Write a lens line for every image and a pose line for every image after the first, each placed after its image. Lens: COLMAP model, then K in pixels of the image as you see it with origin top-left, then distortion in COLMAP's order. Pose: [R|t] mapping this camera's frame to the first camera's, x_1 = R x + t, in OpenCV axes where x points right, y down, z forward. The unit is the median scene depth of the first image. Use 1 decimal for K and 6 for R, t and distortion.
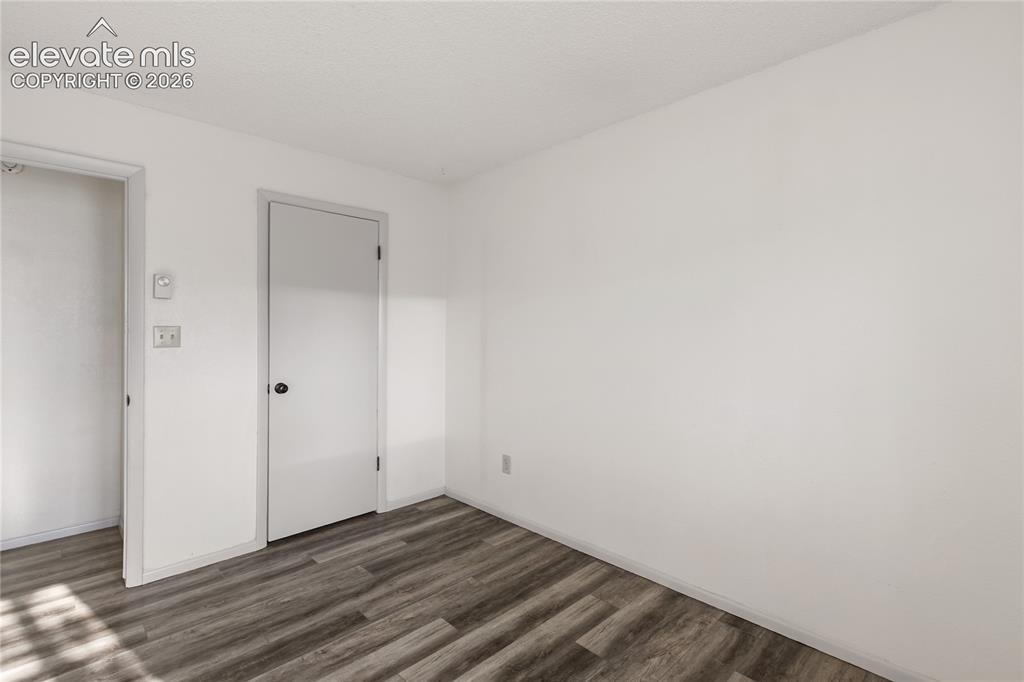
lens RADIAL K [[468.9, 0, 530.3], [0, 468.9, 328.5], [0, 0, 1]] dist [0.001933, -0.000184]
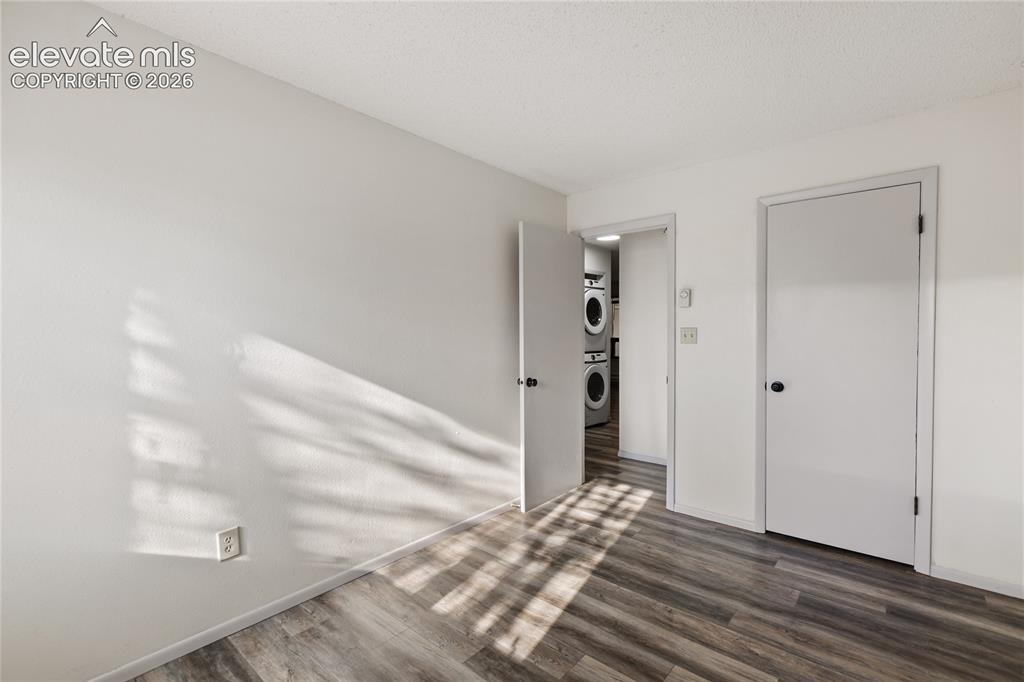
lens RADIAL K [[468.9, 0, 532.0], [0, 468.9, 344.4], [0, 0, 1]] dist [0.001933, -0.000184]
pose [[0.081978, 0.022589, -0.996378, 0.506822], [0.010370, 0.999670, 0.023517, 0.005754], [0.996580, -0.012260, 0.081717, 0.444815]]
